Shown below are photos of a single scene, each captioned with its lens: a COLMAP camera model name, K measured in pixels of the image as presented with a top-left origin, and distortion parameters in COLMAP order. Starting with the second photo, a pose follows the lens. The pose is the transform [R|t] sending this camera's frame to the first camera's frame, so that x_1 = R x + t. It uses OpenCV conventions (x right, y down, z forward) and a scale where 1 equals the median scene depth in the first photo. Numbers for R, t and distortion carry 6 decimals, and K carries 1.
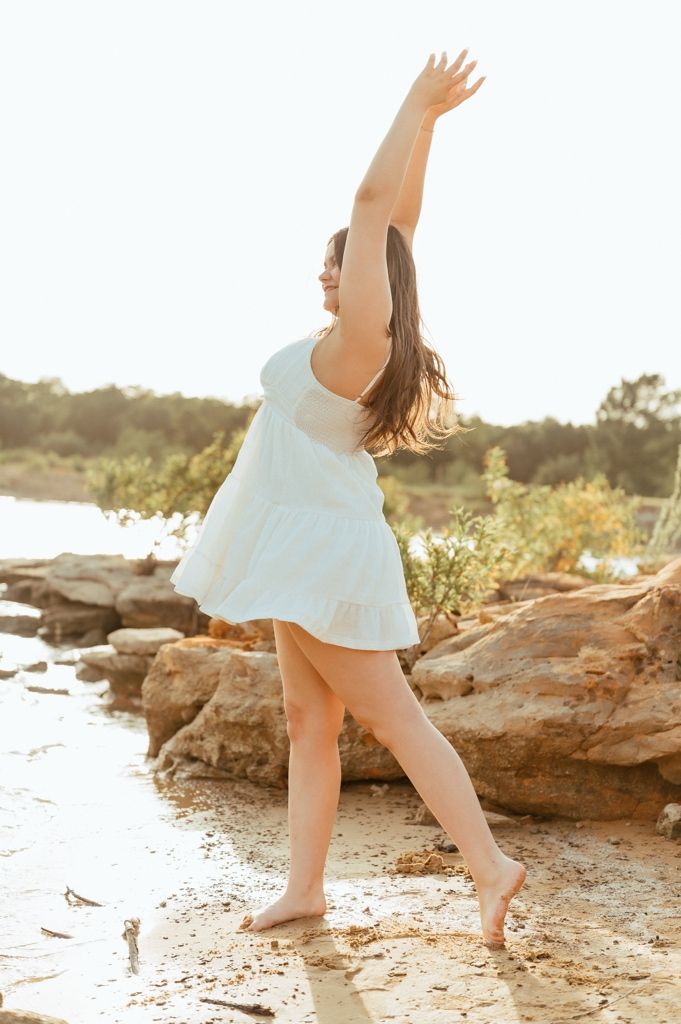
lens RADIAL K [[1754.2, 0, 340.5], [0, 1754.2, 512.0], [0, 0, 1]] dist [-0.179206, -0.195314]
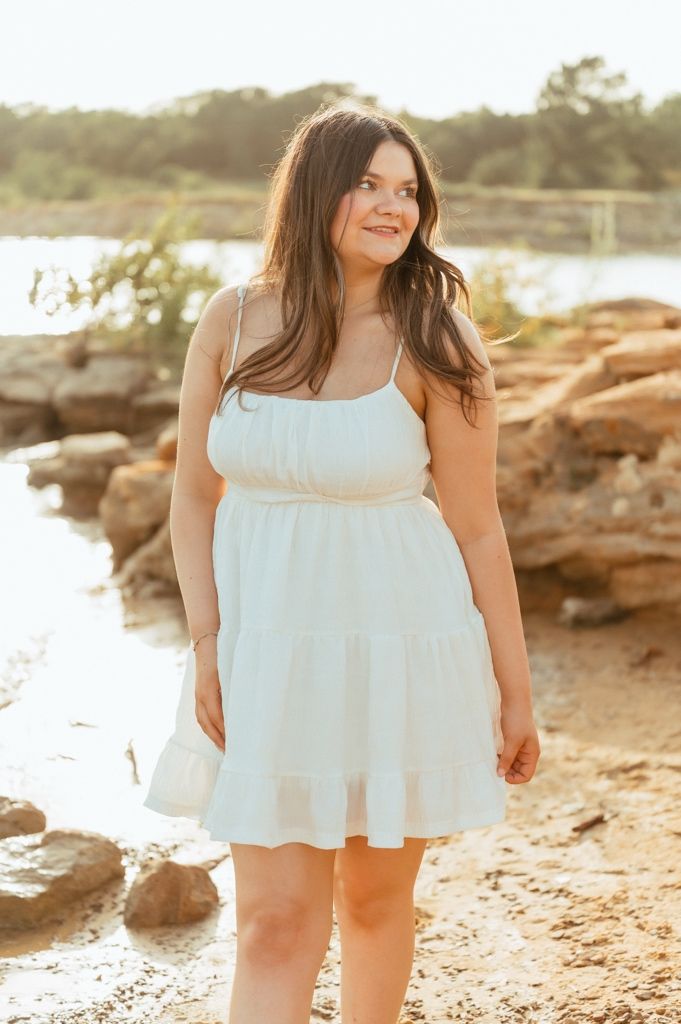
lens RADIAL K [[1944.9, 0, 340.5], [0, 1944.9, 512.0], [0, 0, 1]] dist [-0.246597, 0.299512]
pose [[0.996931, -0.072783, 0.028827, 0.002260], [0.067410, 0.985359, 0.156599, -0.092025], [-0.039803, -0.154176, 0.987241, -0.243641]]
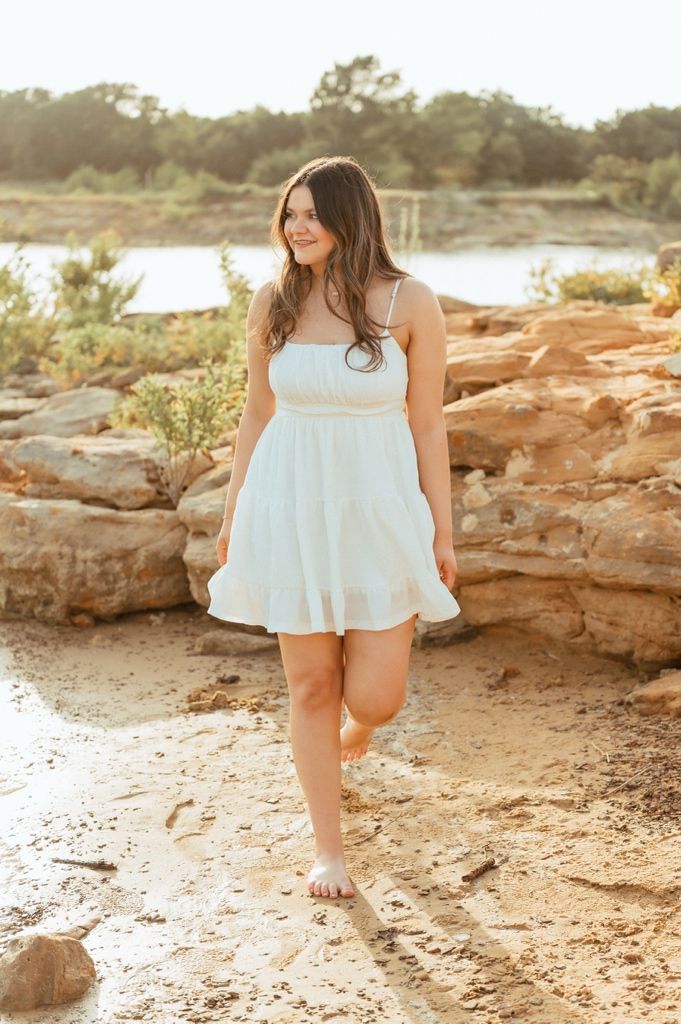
lens RADIAL K [[1878.1, 0, 340.5], [0, 1878.1, 512.0], [0, 0, 1]] dist [-0.151526, -0.083920]
pose [[0.984973, -0.096001, 0.143569, -0.027111], [0.070809, 0.982671, 0.171298, -0.101294], [-0.157526, -0.158558, 0.974702, -0.164643]]
